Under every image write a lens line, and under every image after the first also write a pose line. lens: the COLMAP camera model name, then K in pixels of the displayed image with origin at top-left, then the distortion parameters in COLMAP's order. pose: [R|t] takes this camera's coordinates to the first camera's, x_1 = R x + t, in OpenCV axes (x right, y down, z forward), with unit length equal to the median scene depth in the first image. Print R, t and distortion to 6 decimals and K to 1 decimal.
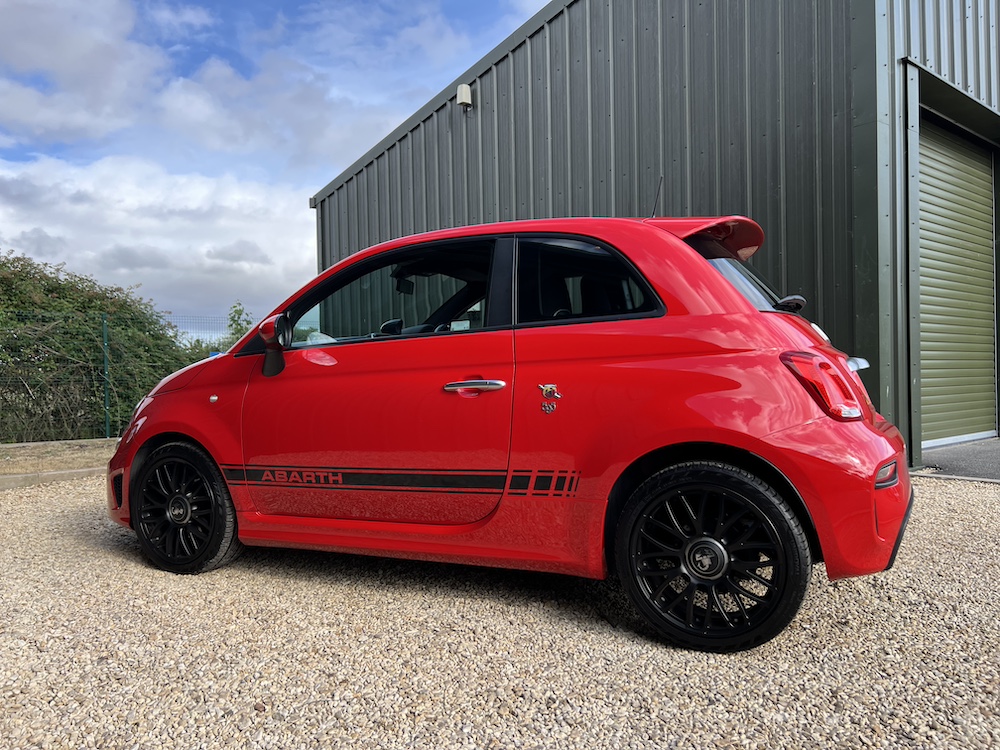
lens RADIAL K [[757.5, 0, 507.2], [0, 757.5, 375.7], [0, 0, 1]] dist [0.050326, -0.054347]
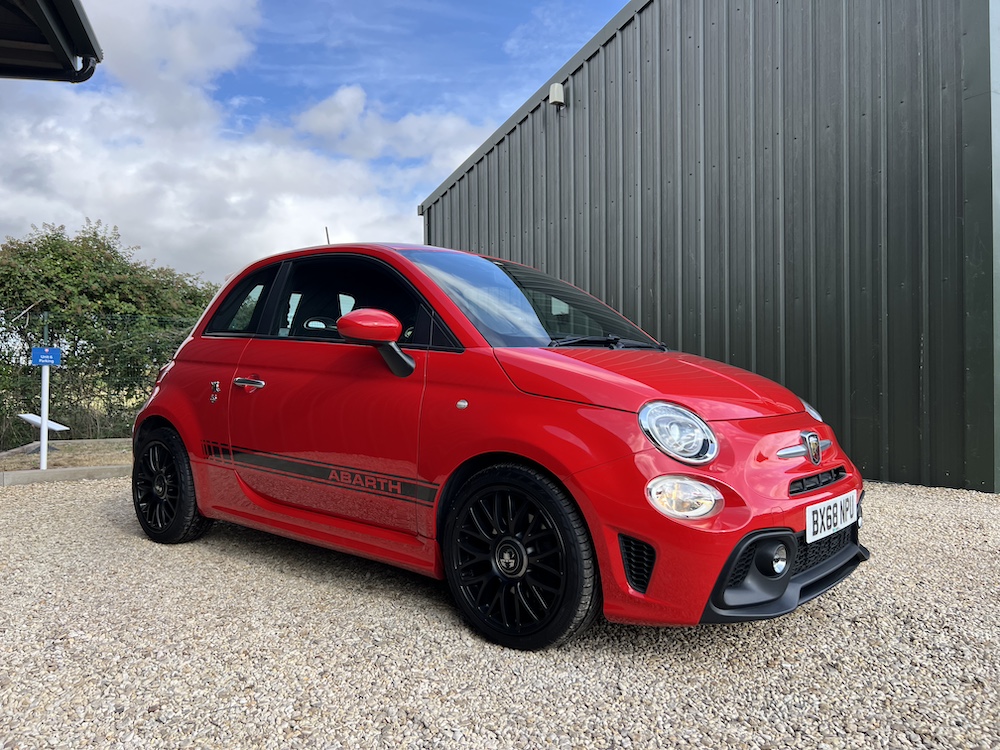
lens RADIAL K [[757.5, 0, 500.0], [0, 757.5, 375.3], [0, 0, 1]] dist [0.050326, -0.054347]
pose [[0.982640, 0.007114, -0.185386, 0.193962], [-0.008430, 0.999945, -0.006313, 0.006206], [0.185331, 0.007766, 0.982646, 0.072937]]
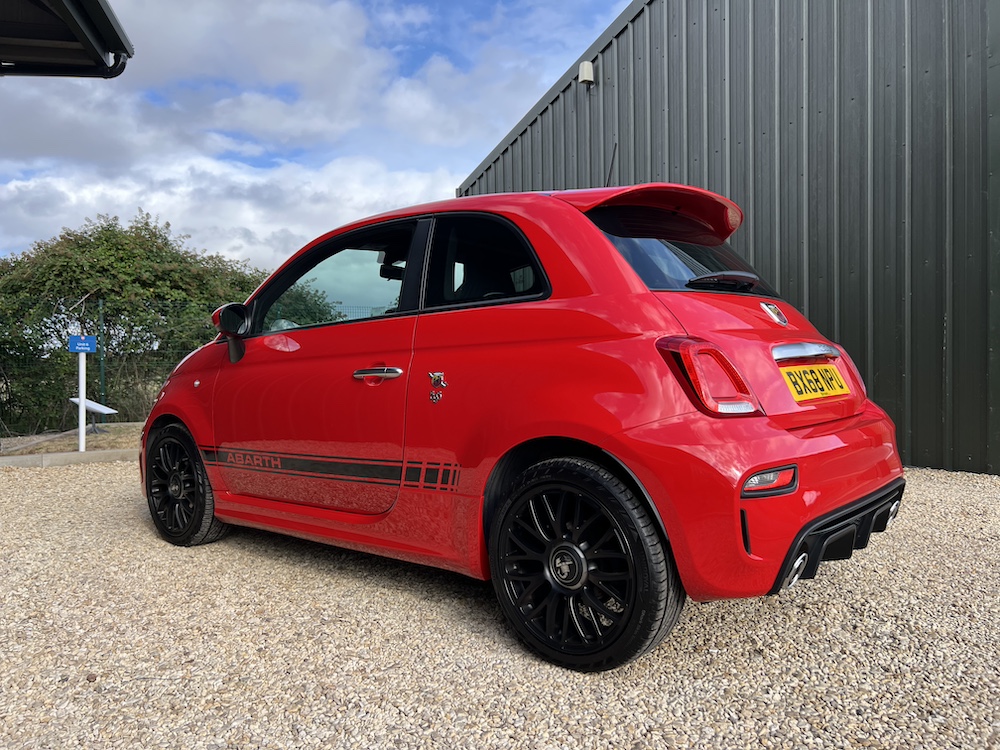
lens RADIAL K [[757.5, 0, 504.7], [0, 757.5, 377.1], [0, 0, 1]] dist [0.050326, -0.054347]
pose [[0.966927, 0.006995, -0.254958, 0.320659], [-0.001584, 0.999769, 0.021423, -0.002519], [0.255049, -0.020311, 0.966715, 0.086316]]
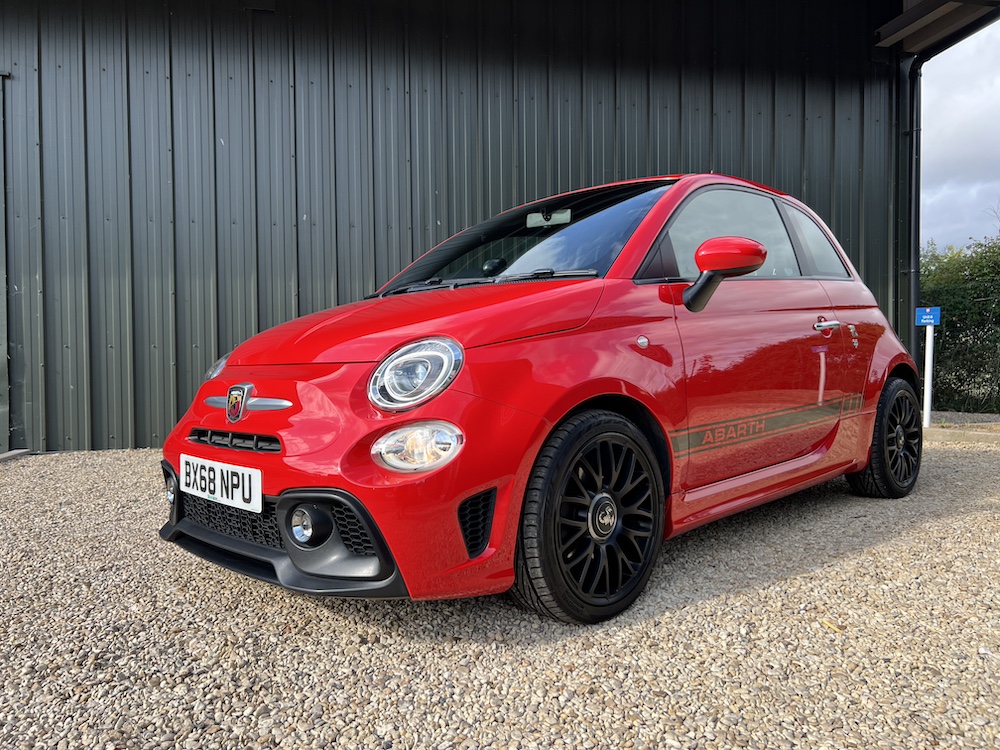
lens RADIAL K [[757.5, 0, 503.2], [0, 757.5, 379.3], [0, 0, 1]] dist [0.050326, -0.054347]
pose [[-0.279098, 0.036818, -0.959556, 0.994474], [0.016122, 0.999303, 0.033654, 0.037345], [0.960127, -0.006077, -0.279497, 1.410101]]
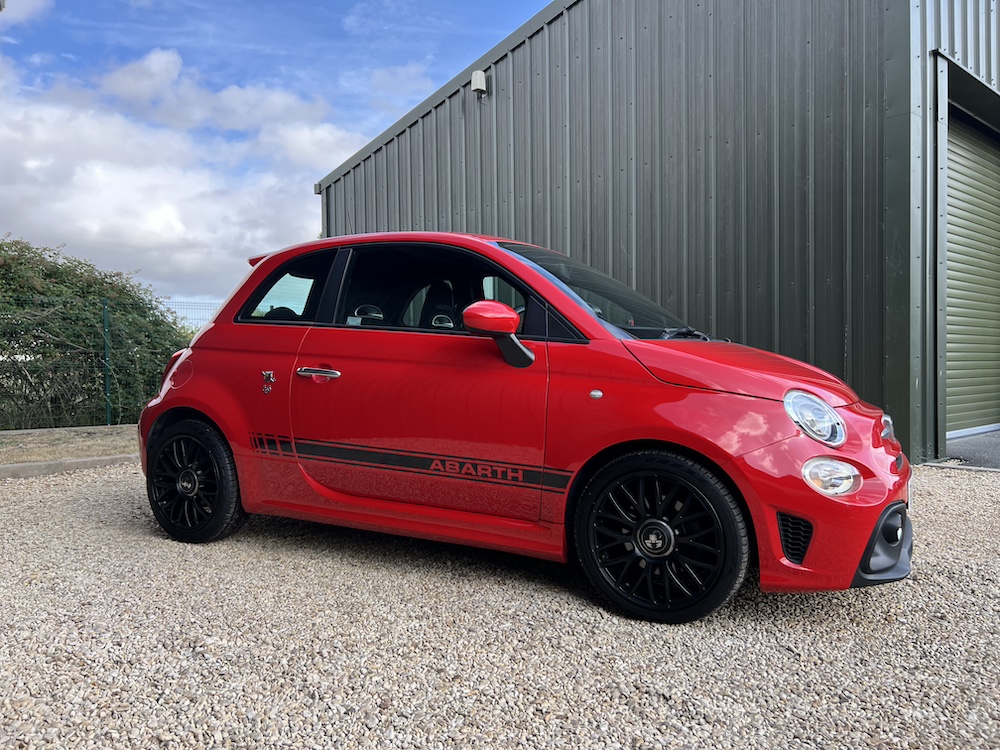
lens RADIAL K [[757.5, 0, 509.5], [0, 757.5, 370.4], [0, 0, 1]] dist [0.050326, -0.054347]
pose [[0.999755, 0.006725, 0.021111, -0.119317], [-0.006880, 0.999950, 0.007287, 0.000304], [-0.021061, -0.007431, 0.999751, 0.018045]]
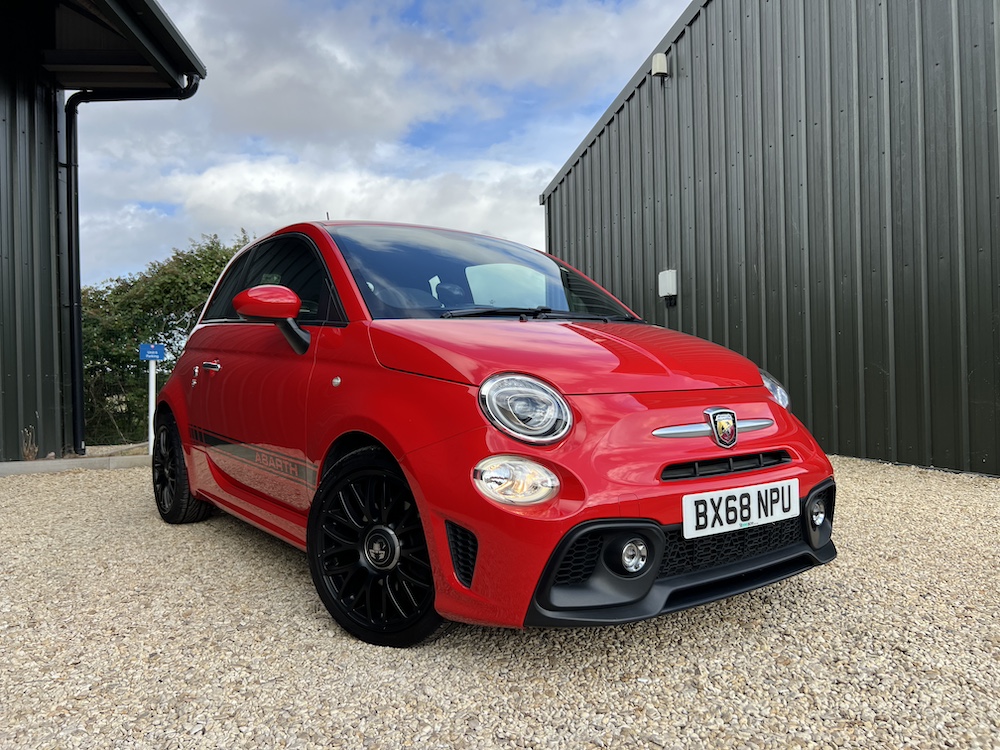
lens RADIAL K [[757.5, 0, 502.6], [0, 757.5, 373.6], [0, 0, 1]] dist [0.050326, -0.054347]
pose [[0.916237, -0.007584, -0.400565, 0.474934], [0.008106, 0.999967, -0.000393, 0.026778], [0.400555, -0.002887, 0.916268, 0.230554]]
